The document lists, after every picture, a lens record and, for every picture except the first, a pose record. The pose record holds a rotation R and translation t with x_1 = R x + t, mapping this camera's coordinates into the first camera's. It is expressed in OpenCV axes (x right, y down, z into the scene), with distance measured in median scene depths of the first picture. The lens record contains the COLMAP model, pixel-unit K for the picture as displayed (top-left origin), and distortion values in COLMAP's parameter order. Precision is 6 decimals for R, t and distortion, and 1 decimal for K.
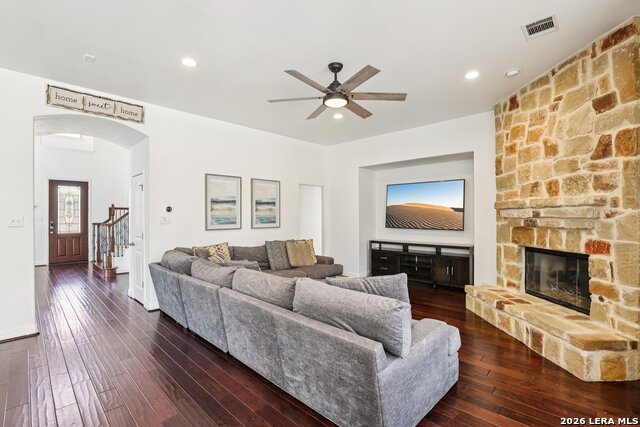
lens RADIAL K [[295.7, 0, 321.5], [0, 295.7, 216.3], [0, 0, 1]] dist [-0.034476, 0.000843]
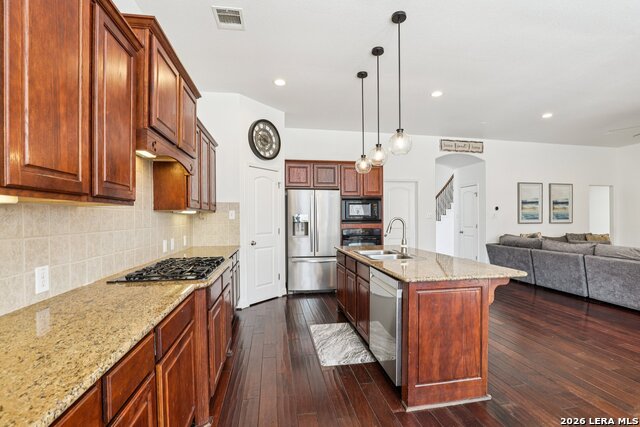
lens RADIAL K [[295.7, 0, 321.5], [0, 295.7, 216.3], [0, 0, 1]] dist [-0.034476, 0.000843]
pose [[0.809358, 0.004731, -0.587297, -0.416327], [-0.002923, 0.999988, 0.004027, 0.013851], [0.587309, -0.001542, 0.809362, -0.806491]]
